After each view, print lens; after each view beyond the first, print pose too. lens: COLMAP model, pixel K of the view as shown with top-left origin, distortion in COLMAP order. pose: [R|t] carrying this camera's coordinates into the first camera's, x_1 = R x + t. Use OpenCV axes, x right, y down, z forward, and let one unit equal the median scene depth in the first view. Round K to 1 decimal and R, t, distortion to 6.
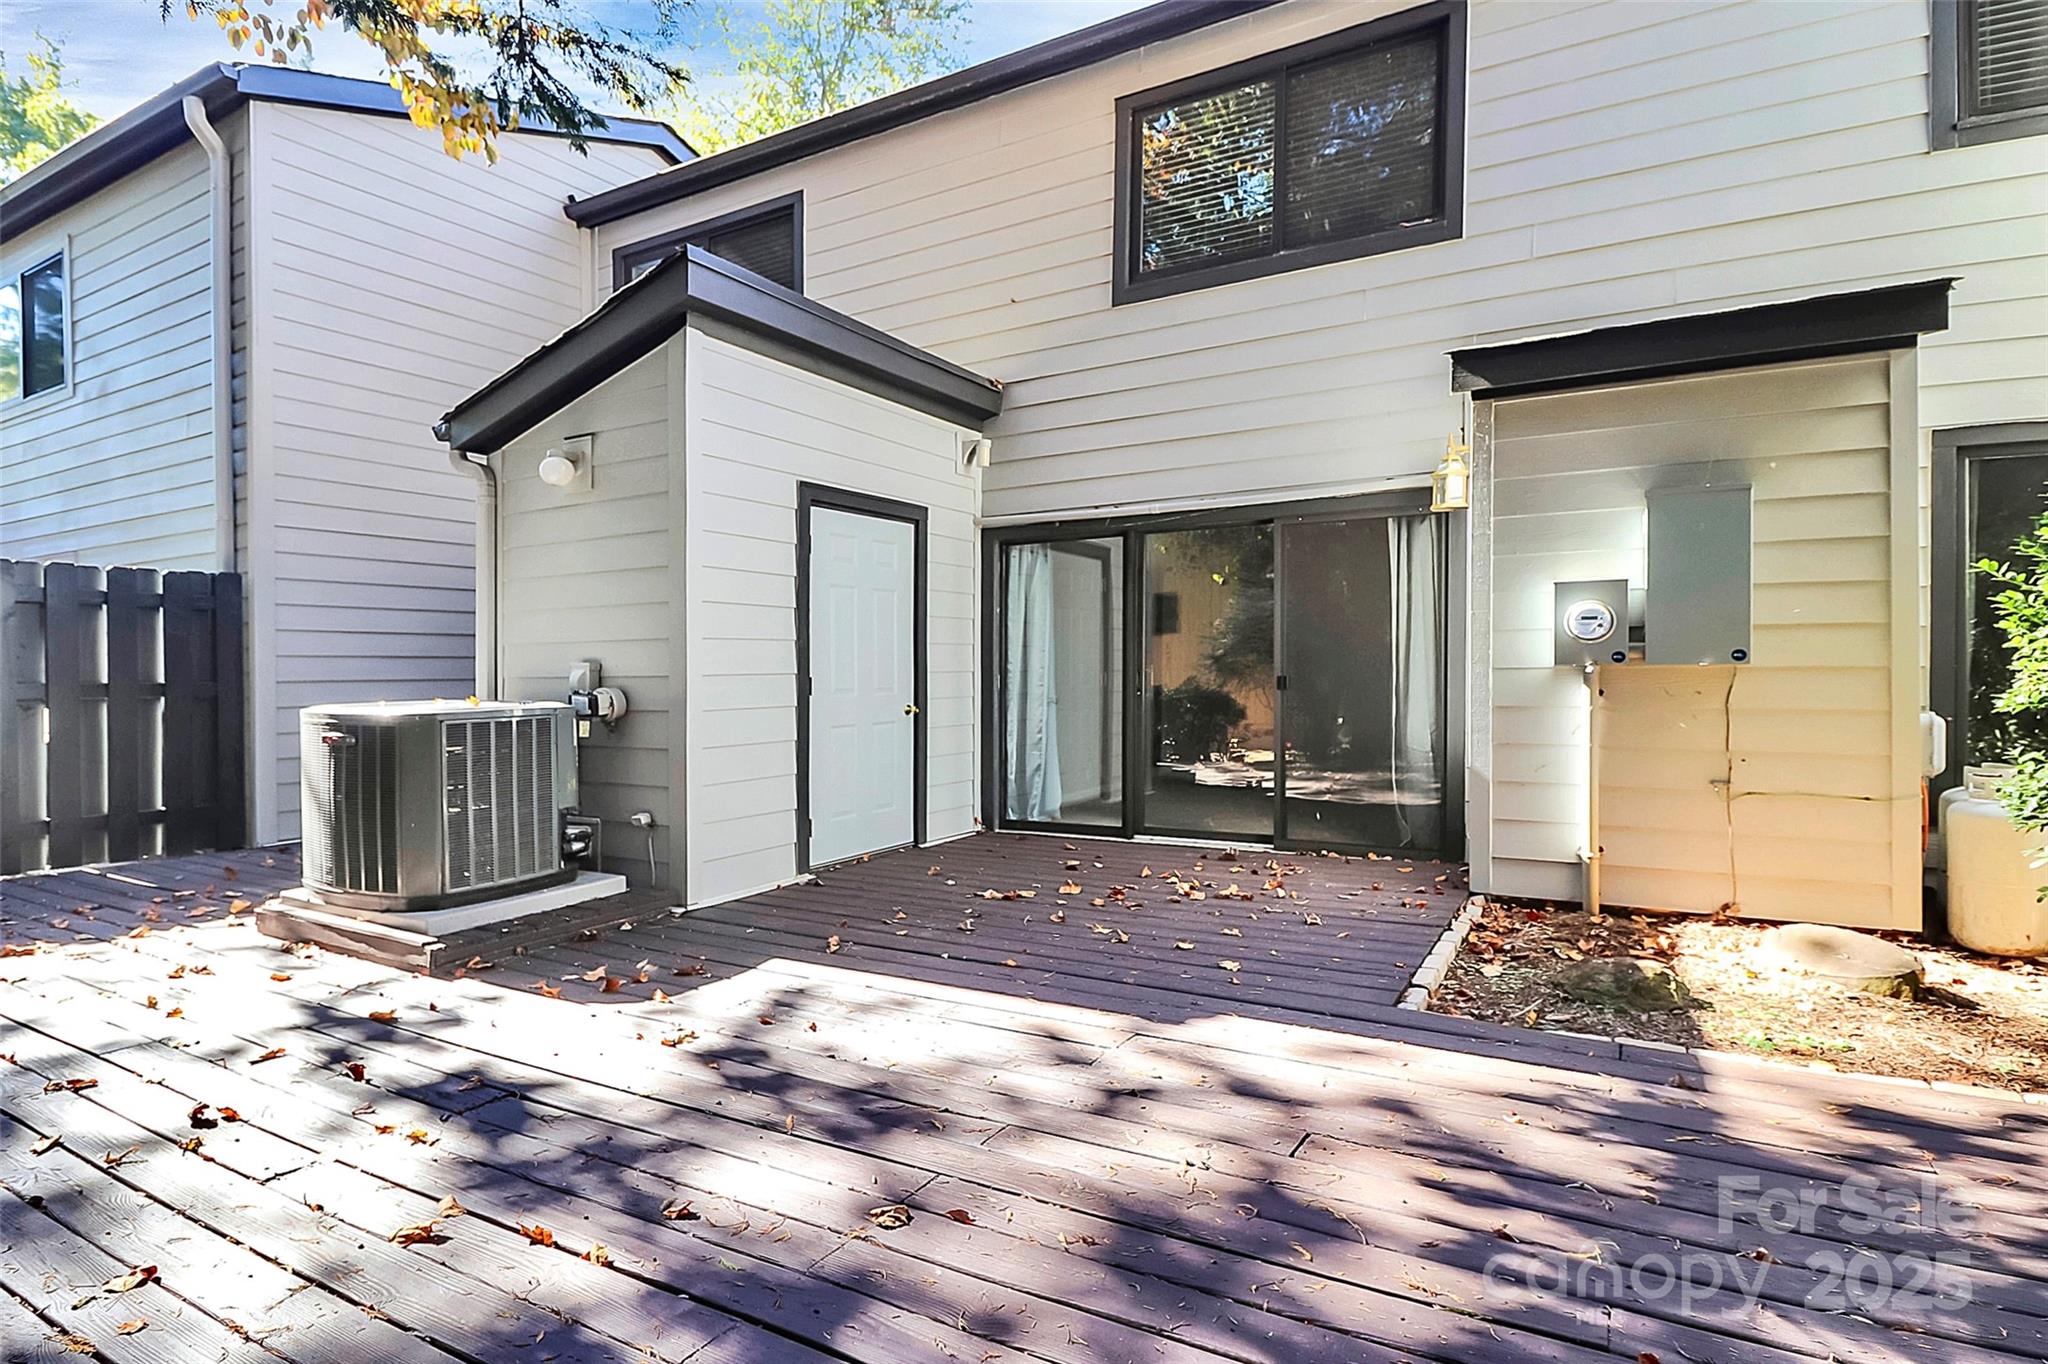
lens RADIAL K [[980.7, 0, 1034.5], [0, 980.7, 664.9], [0, 0, 1]] dist [0.002931, -0.009631]
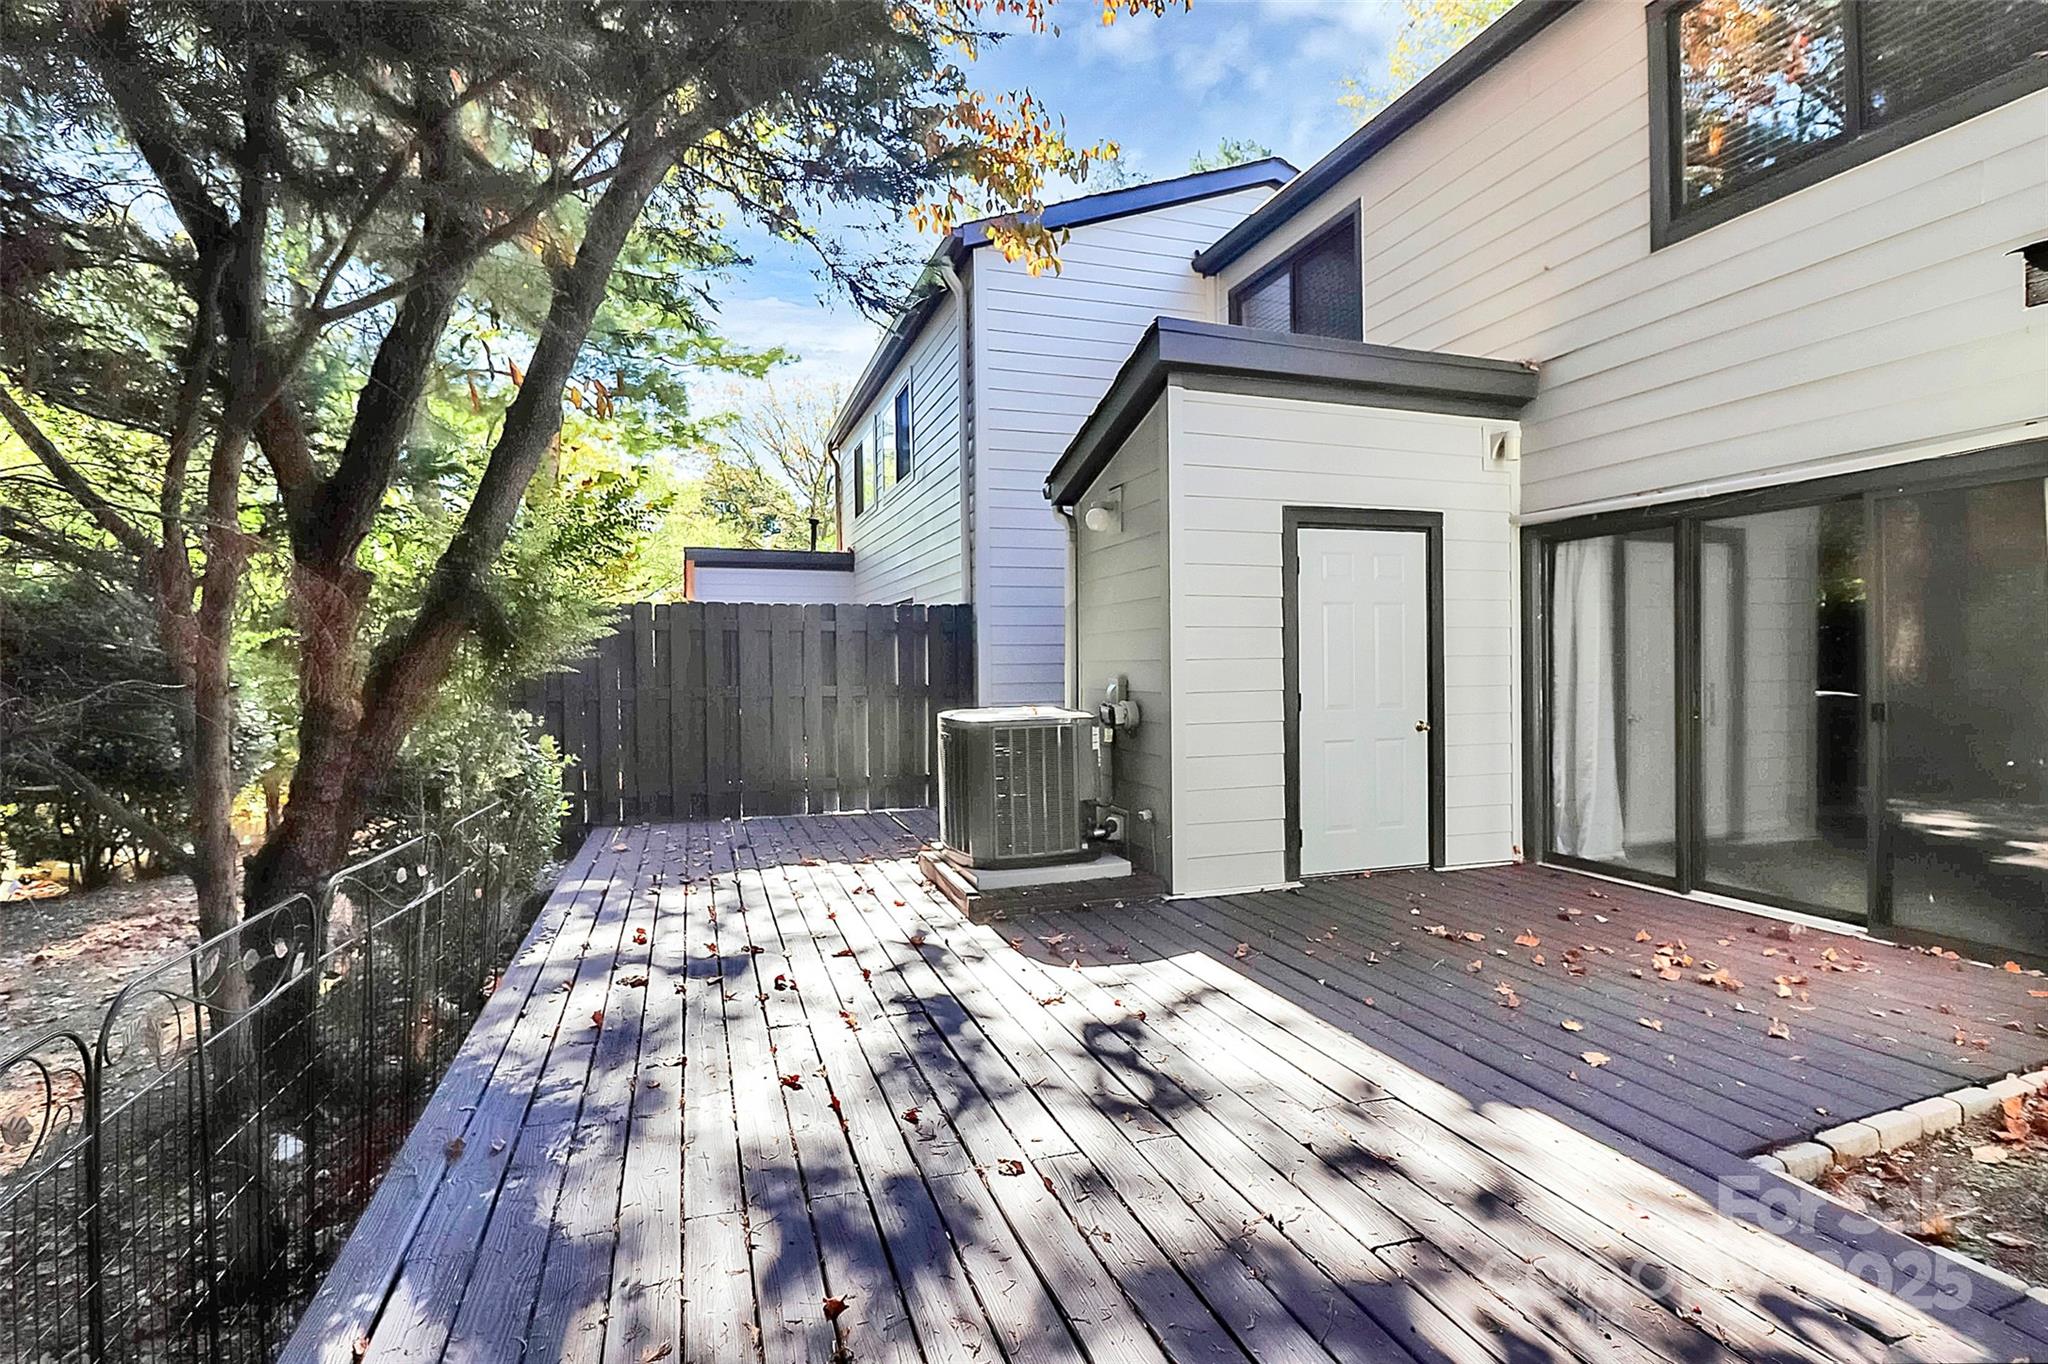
lens RADIAL K [[980.7, 0, 1034.5], [0, 980.7, 664.9], [0, 0, 1]] dist [0.002931, -0.009631]
pose [[0.766285, -0.003219, -0.642493, 0.225357], [0.009151, 0.999941, 0.005904, -0.026375], [0.642436, -0.010404, 0.766269, 0.024401]]
